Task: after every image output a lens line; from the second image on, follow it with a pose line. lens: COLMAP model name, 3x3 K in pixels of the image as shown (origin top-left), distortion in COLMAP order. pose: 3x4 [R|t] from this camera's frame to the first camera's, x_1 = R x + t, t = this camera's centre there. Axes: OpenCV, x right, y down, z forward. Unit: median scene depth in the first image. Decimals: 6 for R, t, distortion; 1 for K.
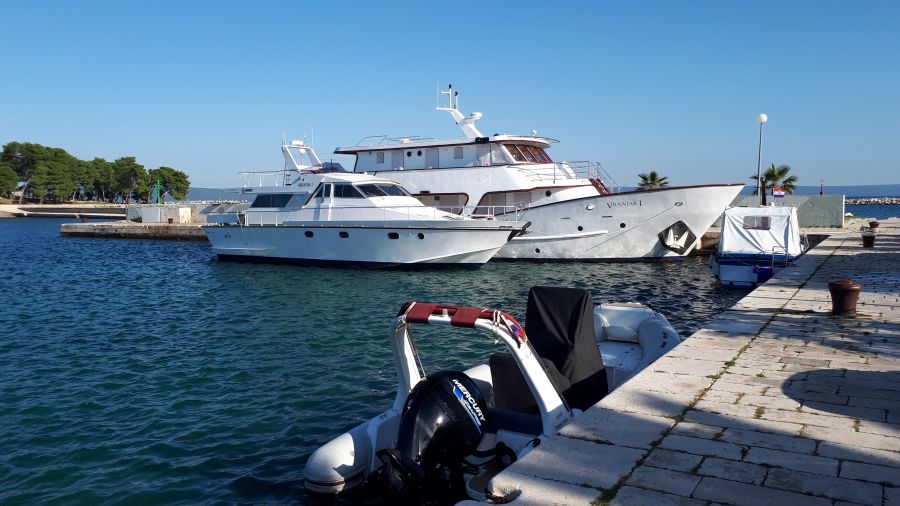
lens RADIAL K [[703.9, 0, 446.4], [0, 703.9, 268.1], [0, 0, 1]] dist [0.079489, -0.135683]
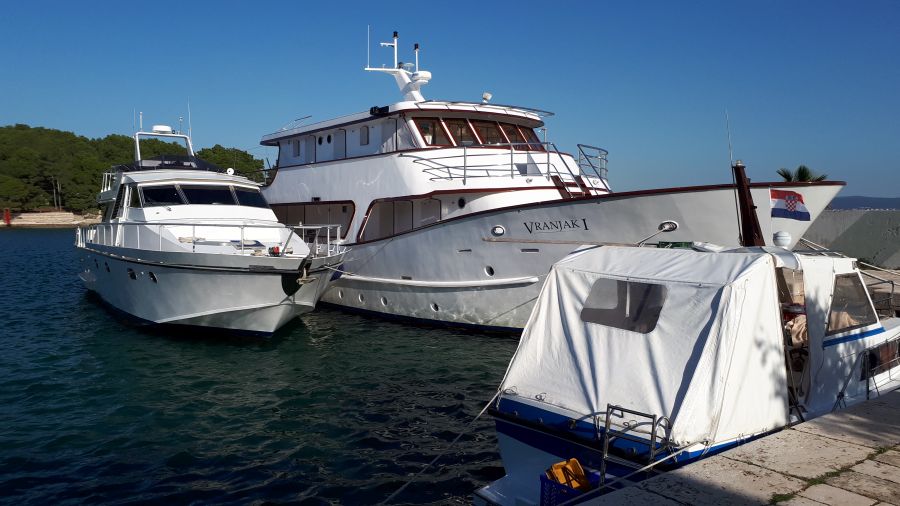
lens RADIAL K [[703.9, 0, 446.4], [0, 703.9, 268.1], [0, 0, 1]] dist [0.079489, -0.135683]
pose [[0.930310, 0.039173, -0.364675, 0.327963], [-0.044238, 0.999006, -0.005542, -0.050817], [0.364096, 0.021289, 0.931118, 0.482649]]
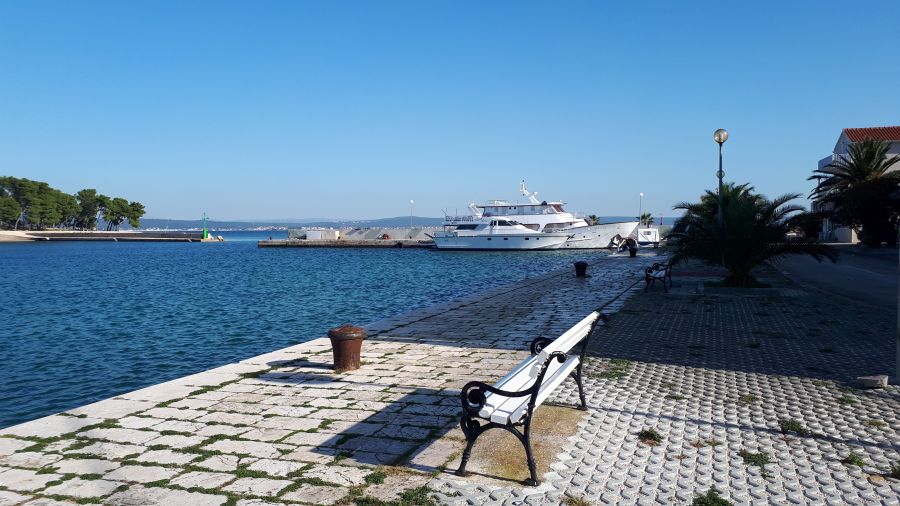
lens RADIAL K [[703.9, 0, 446.4], [0, 703.9, 268.1], [0, 0, 1]] dist [0.079489, -0.135683]
pose [[0.982163, -0.008096, 0.187858, -0.821258], [0.015683, 0.999119, -0.038933, 0.157691], [-0.187377, 0.041185, 0.981424, -1.538366]]
